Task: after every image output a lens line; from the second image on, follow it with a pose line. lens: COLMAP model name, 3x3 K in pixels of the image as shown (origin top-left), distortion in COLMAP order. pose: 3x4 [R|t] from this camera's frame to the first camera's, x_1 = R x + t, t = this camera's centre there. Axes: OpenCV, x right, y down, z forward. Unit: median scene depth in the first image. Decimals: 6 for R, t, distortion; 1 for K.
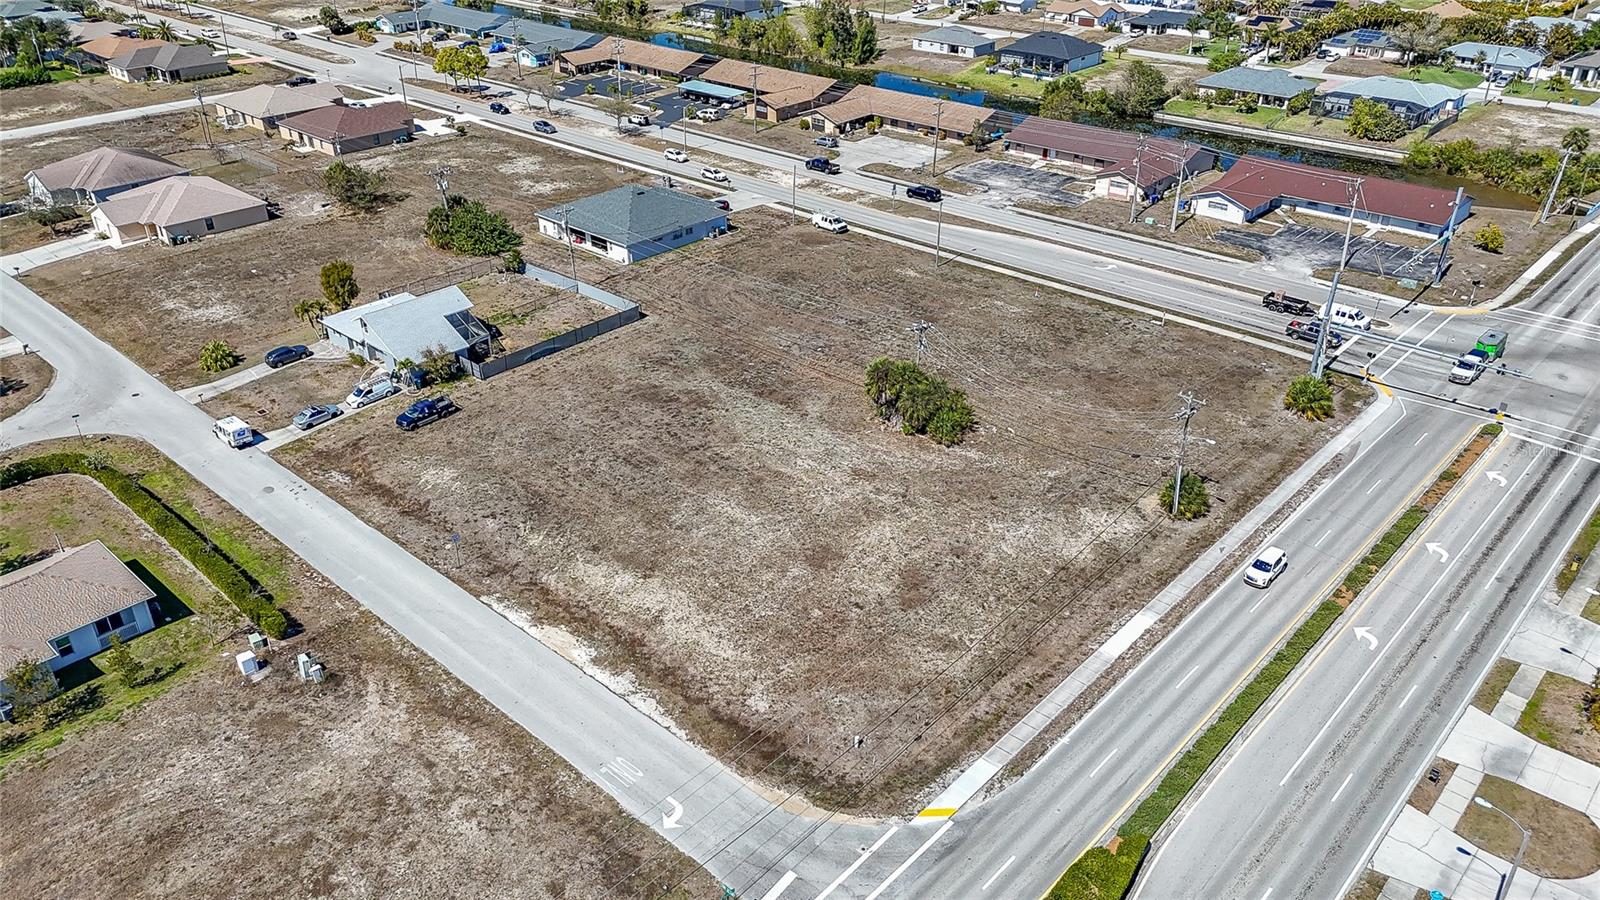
lens RADIAL K [[1175.2, 0, 802.3], [0, 1175.2, 447.6], [0, 0, 1]] dist [0.076022, -0.077073]
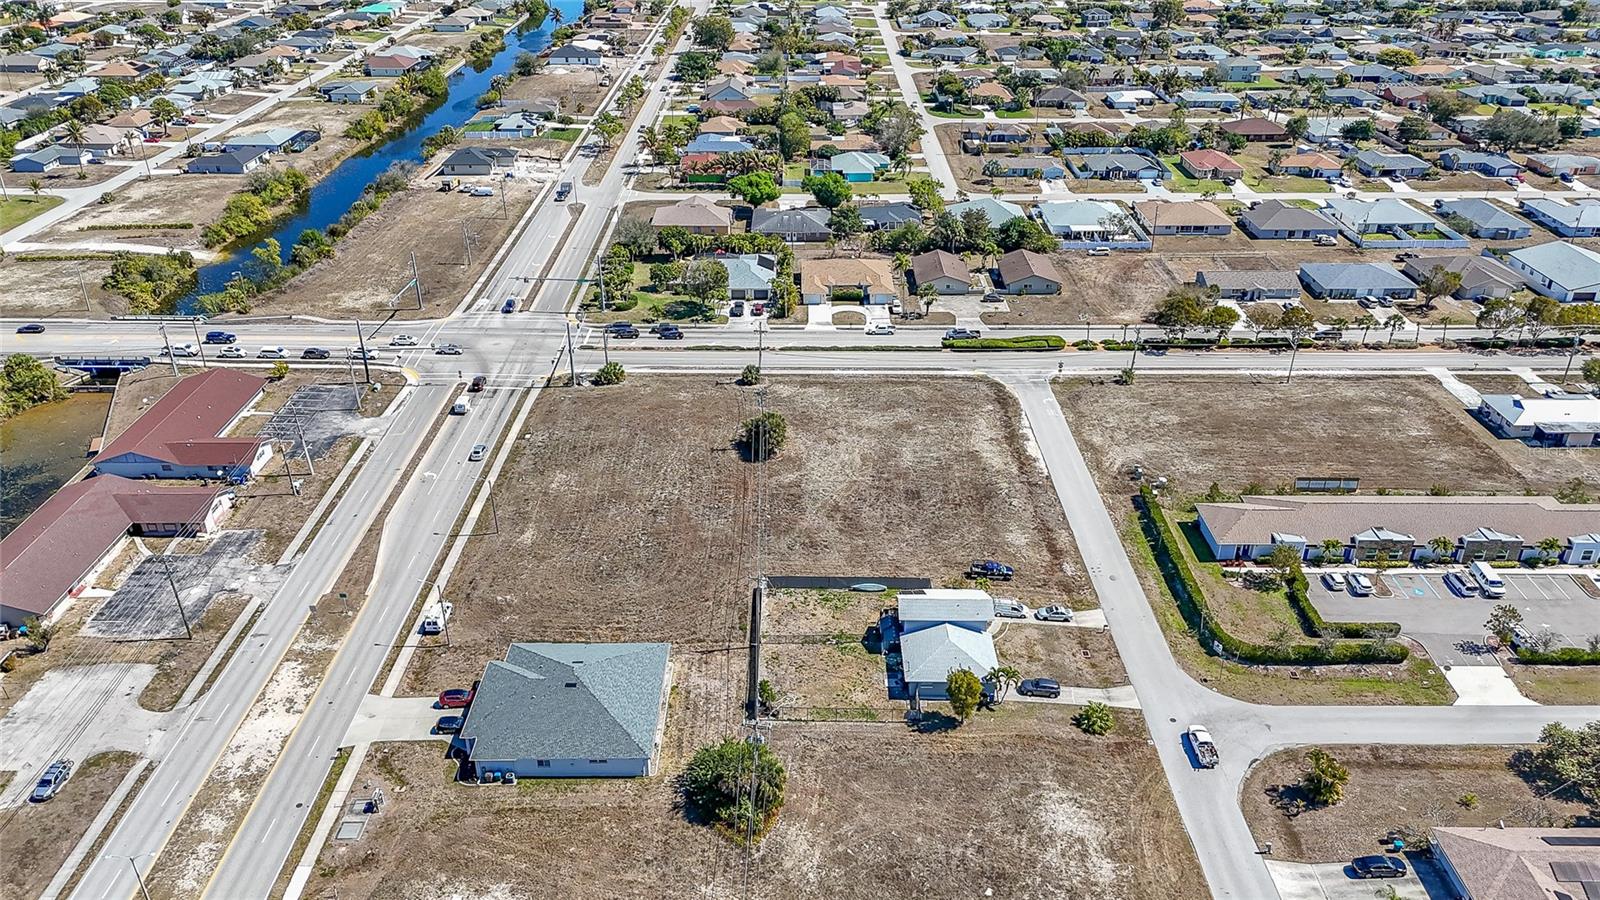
lens RADIAL K [[1183.6, 0, 803.1], [0, 1183.6, 455.3], [0, 0, 1]] dist [0.075463, -0.075533]
pose [[-0.678072, -0.342678, 0.650223, -1.073468], [0.358656, 0.617920, 0.699672, -1.213676], [-0.641548, 0.707634, -0.296090, 1.535979]]
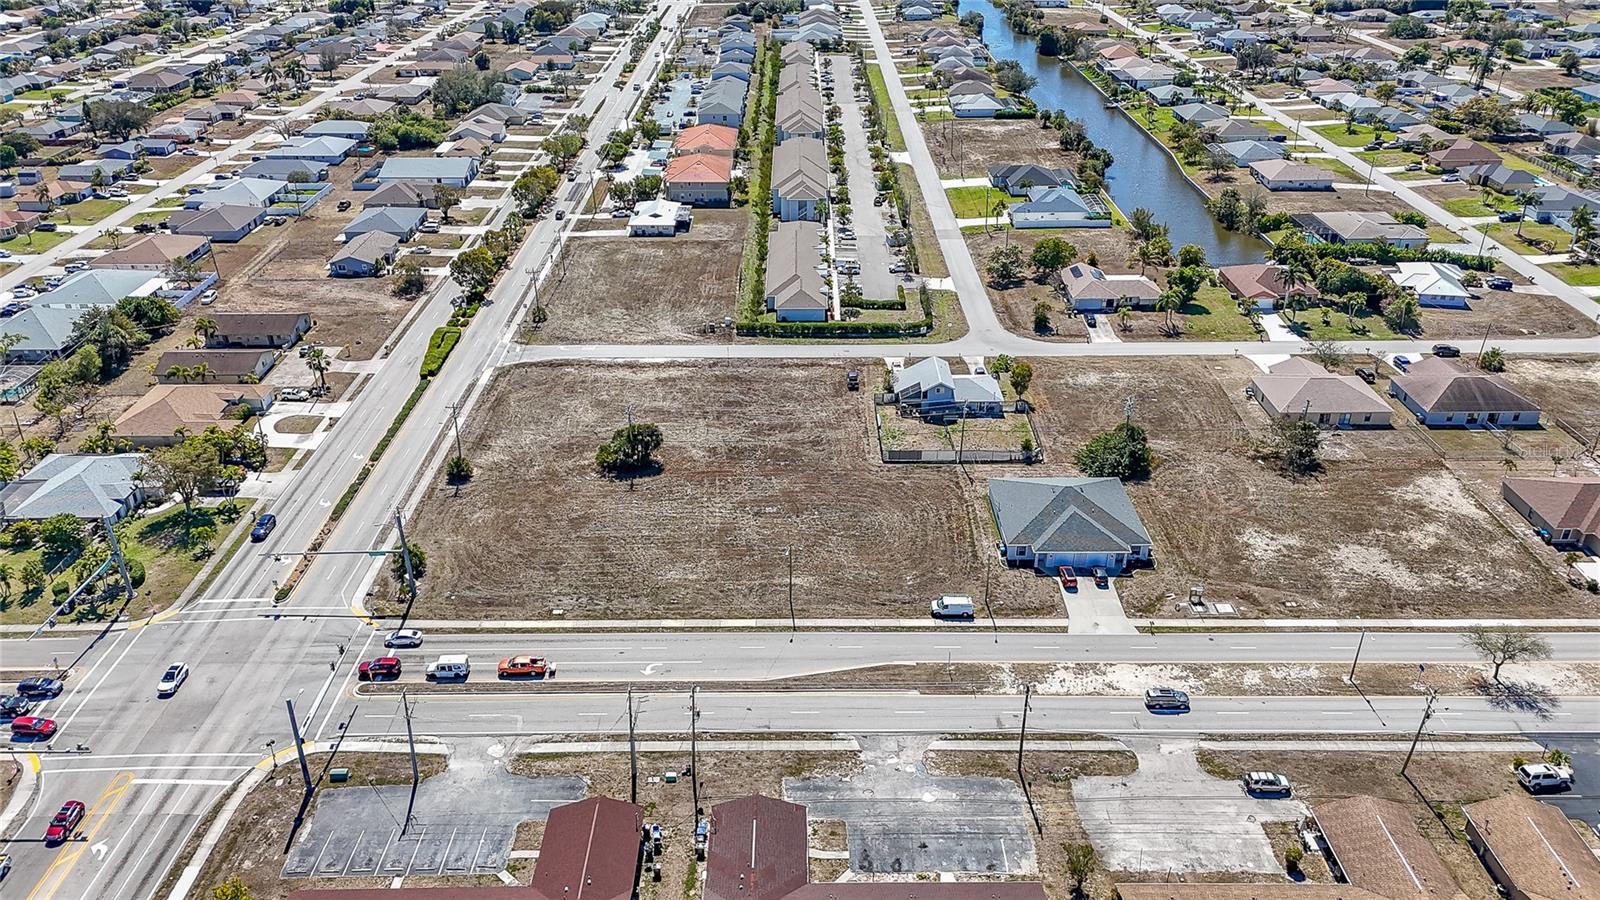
lens RADIAL K [[1183.6, 0, 803.1], [0, 1183.6, 455.3], [0, 0, 1]] dist [0.075463, -0.075533]
pose [[-0.732333, 0.325306, -0.598218, 0.942134], [-0.325886, 0.603937, 0.727364, -1.358878], [0.597902, 0.727623, -0.336270, 1.764255]]
